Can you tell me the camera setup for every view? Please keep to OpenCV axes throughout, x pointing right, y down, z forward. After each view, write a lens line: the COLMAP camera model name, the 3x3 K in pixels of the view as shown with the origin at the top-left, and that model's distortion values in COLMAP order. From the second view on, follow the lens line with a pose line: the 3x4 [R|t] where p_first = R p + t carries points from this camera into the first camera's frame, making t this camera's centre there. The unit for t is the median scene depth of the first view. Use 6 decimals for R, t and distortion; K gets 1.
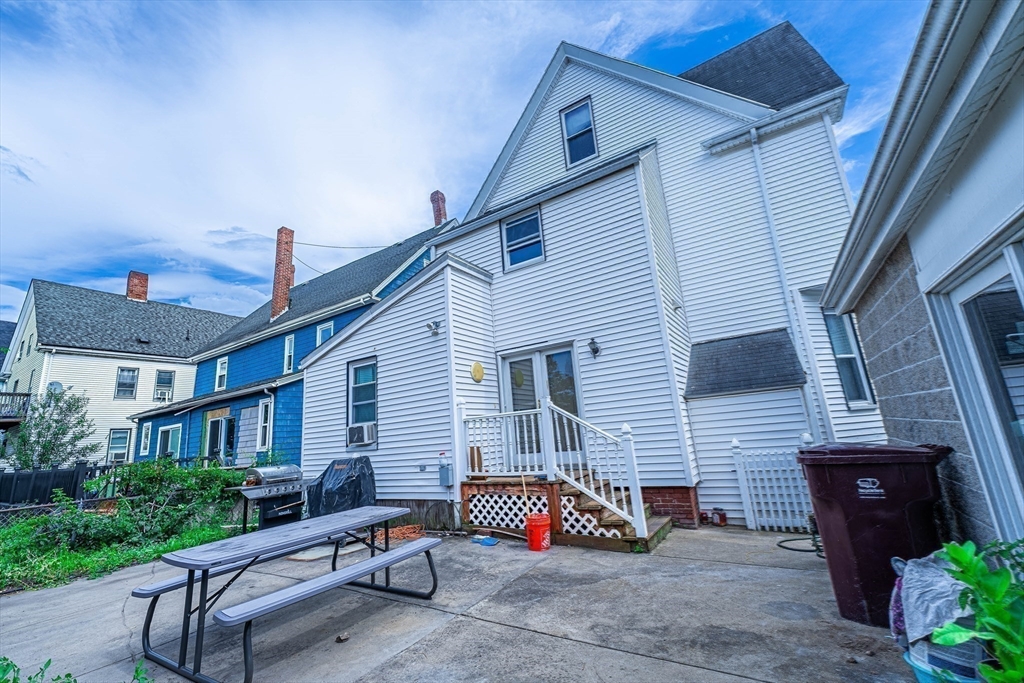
lens RADIAL K [[415.3, 0, 511.3], [0, 415.3, 341.0], [0, 0, 1]] dist [-0.001153, -0.000261]
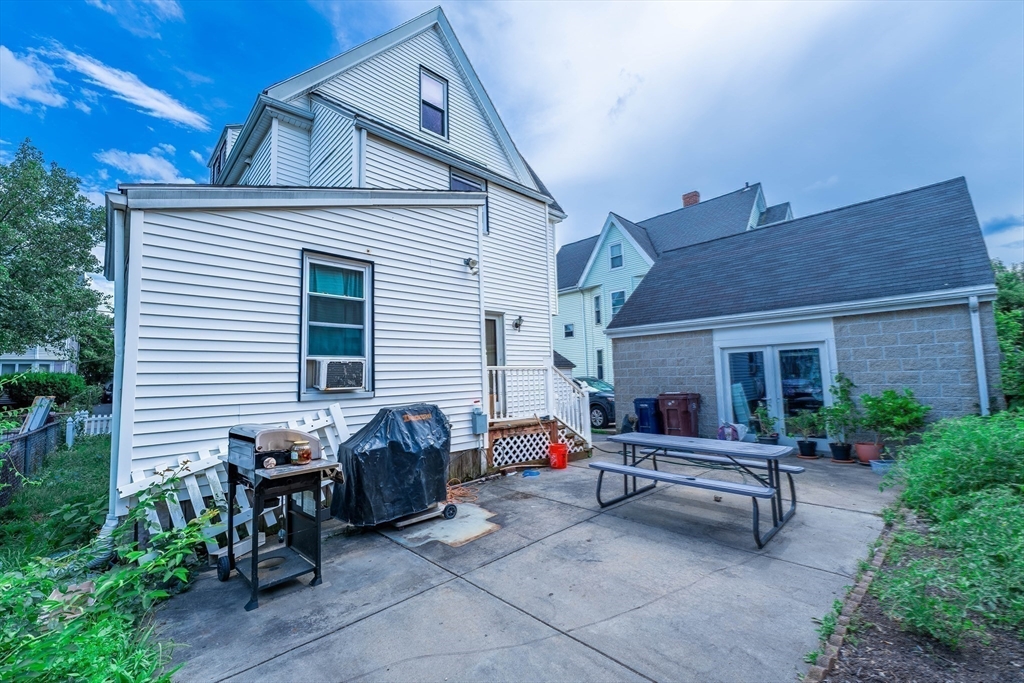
lens RADIAL K [[415.3, 0, 509.8], [0, 415.3, 342.1], [0, 0, 1]] dist [-0.001153, -0.000261]
pose [[0.239344, 0.155755, 0.958360, -1.182931], [-0.206963, 0.972549, -0.106373, 0.246251], [-0.948620, -0.172885, 0.265010, 0.764973]]
